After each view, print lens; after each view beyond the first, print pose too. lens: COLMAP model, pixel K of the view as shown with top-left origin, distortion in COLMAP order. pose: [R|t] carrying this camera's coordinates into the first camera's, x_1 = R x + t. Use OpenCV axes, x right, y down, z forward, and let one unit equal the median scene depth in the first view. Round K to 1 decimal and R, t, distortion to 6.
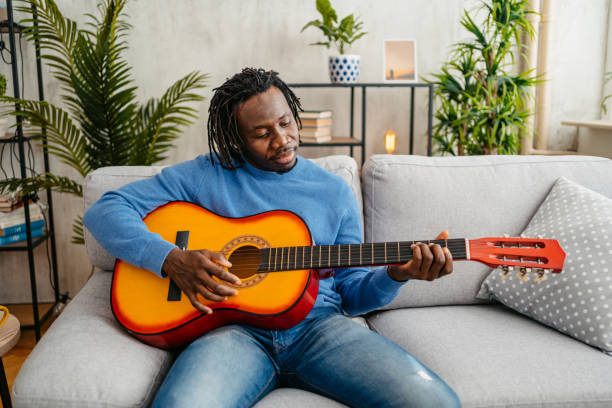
lens RADIAL K [[640.2, 0, 306.0], [0, 640.2, 204.0], [0, 0, 1]] dist [-0.046487, 0.032002]
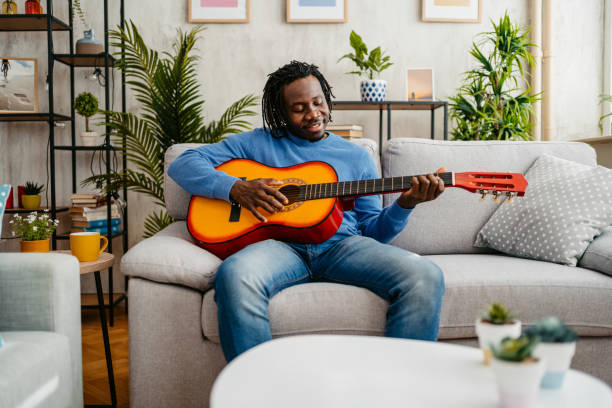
lens RADIAL K [[640.2, 0, 306.0], [0, 640.2, 204.0], [0, 0, 1]] dist [-0.046487, 0.032002]
pose [[0.997429, 0.005848, -0.071419, 0.021802], [-0.014775, 0.992032, -0.125118, 0.157464], [0.070119, 0.125851, 0.989568, -0.180921]]
